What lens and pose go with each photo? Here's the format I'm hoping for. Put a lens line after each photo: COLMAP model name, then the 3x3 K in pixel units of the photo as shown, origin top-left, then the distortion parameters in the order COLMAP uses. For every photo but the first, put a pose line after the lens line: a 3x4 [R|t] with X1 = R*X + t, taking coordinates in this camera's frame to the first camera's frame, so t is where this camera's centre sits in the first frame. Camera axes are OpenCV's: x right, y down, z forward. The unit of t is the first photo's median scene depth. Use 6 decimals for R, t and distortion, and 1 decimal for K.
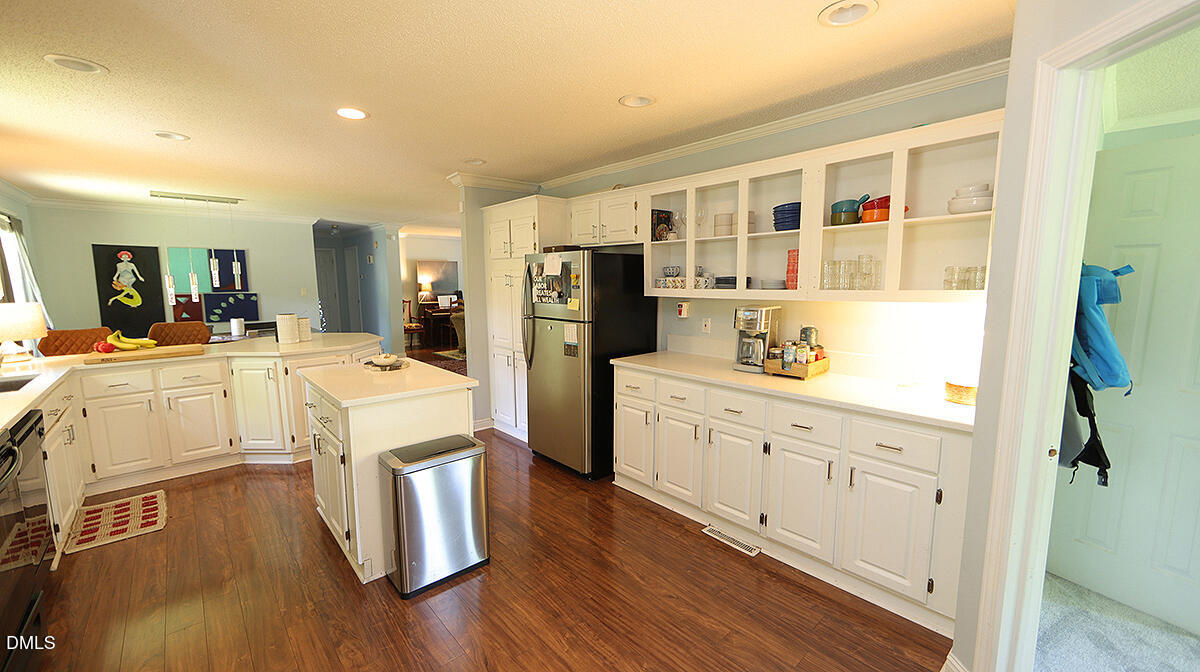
lens RADIAL K [[466.5, 0, 600.5], [0, 466.5, 337.6], [0, 0, 1]] dist [-0.000496, 0.000156]
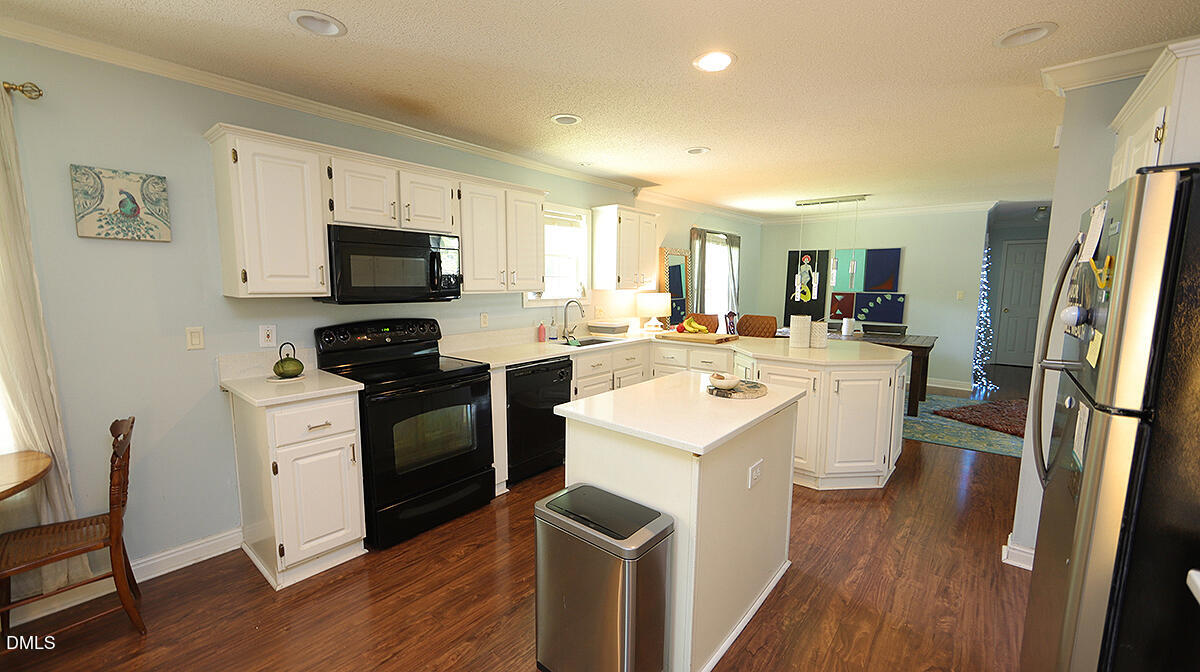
lens RADIAL K [[466.5, 0, 604.1], [0, 466.5, 337.8], [0, 0, 1]] dist [-0.000496, 0.000156]
pose [[0.146391, 0.126840, -0.981061, 0.109280], [-0.131213, 0.985472, 0.107831, -0.035409], [0.980486, 0.112943, 0.160907, 0.310277]]
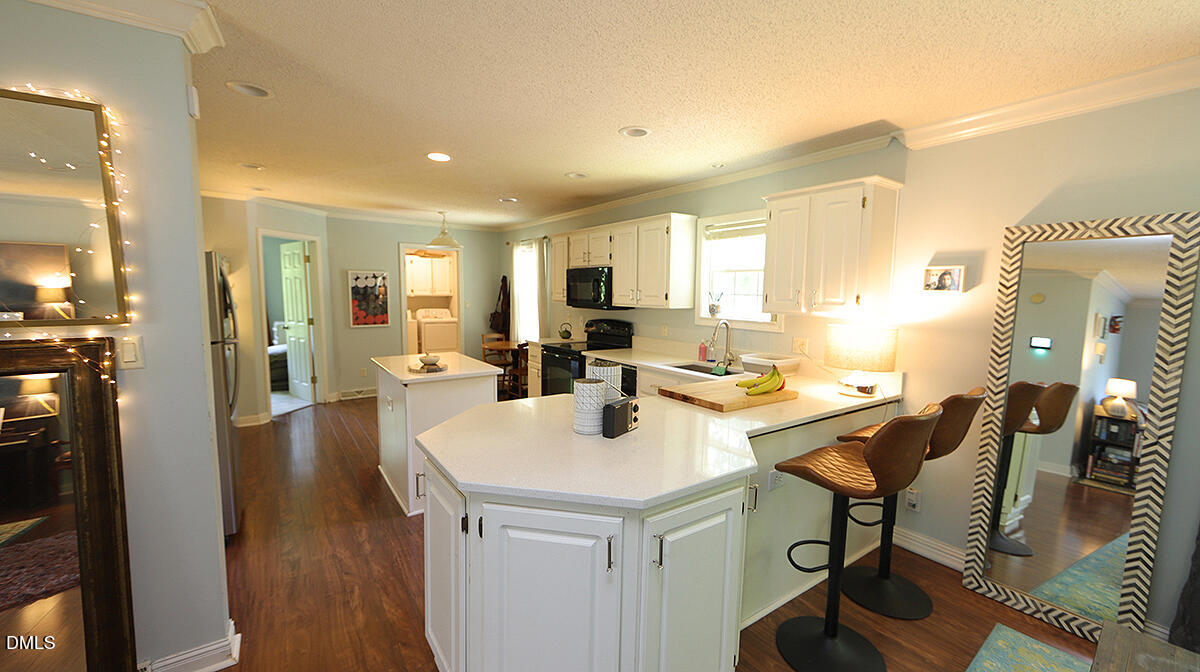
lens RADIAL K [[466.5, 0, 603.1], [0, 466.5, 340.6], [0, 0, 1]] dist [-0.000496, 0.000156]
pose [[-0.994225, -0.023914, 0.104615, -0.475480], [0.000350, 0.974127, 0.226001, -0.119683], [-0.107313, 0.224732, -0.968493, 0.956658]]
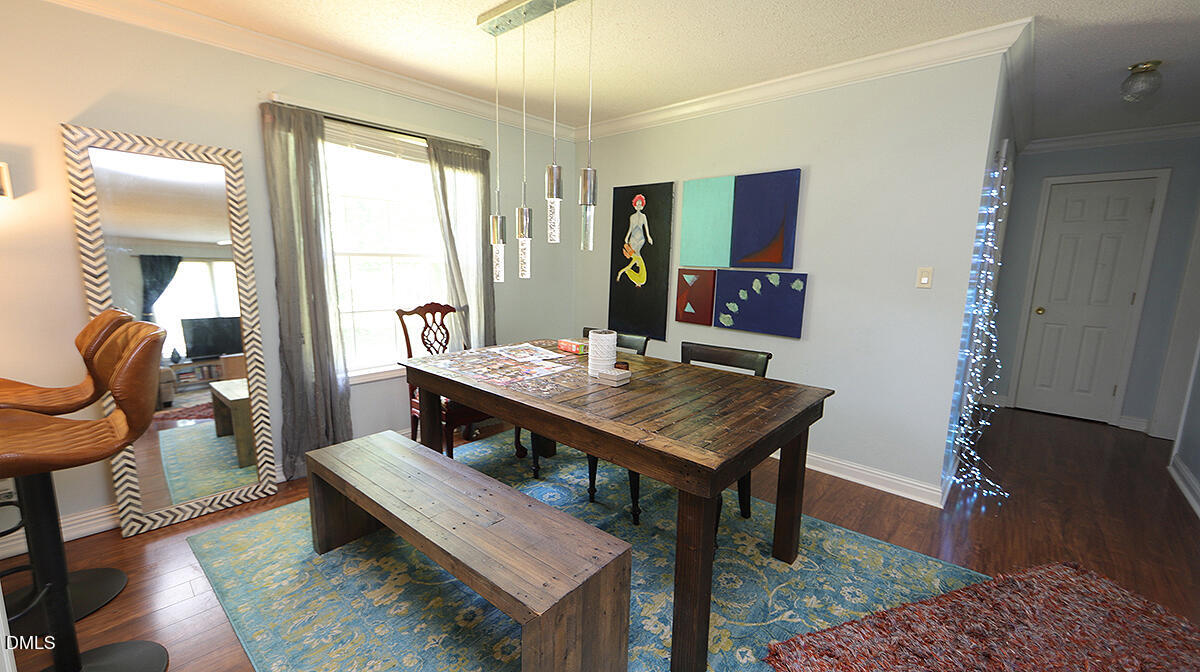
lens RADIAL K [[466.5, 0, 606.1], [0, 466.5, 337.6], [0, 0, 1]] dist [-0.000496, 0.000156]
pose [[0.101321, 0.167032, -0.980731, -0.382732], [-0.150644, 0.977013, 0.150836, -0.085476], [0.983382, 0.132458, 0.124155, 0.884557]]
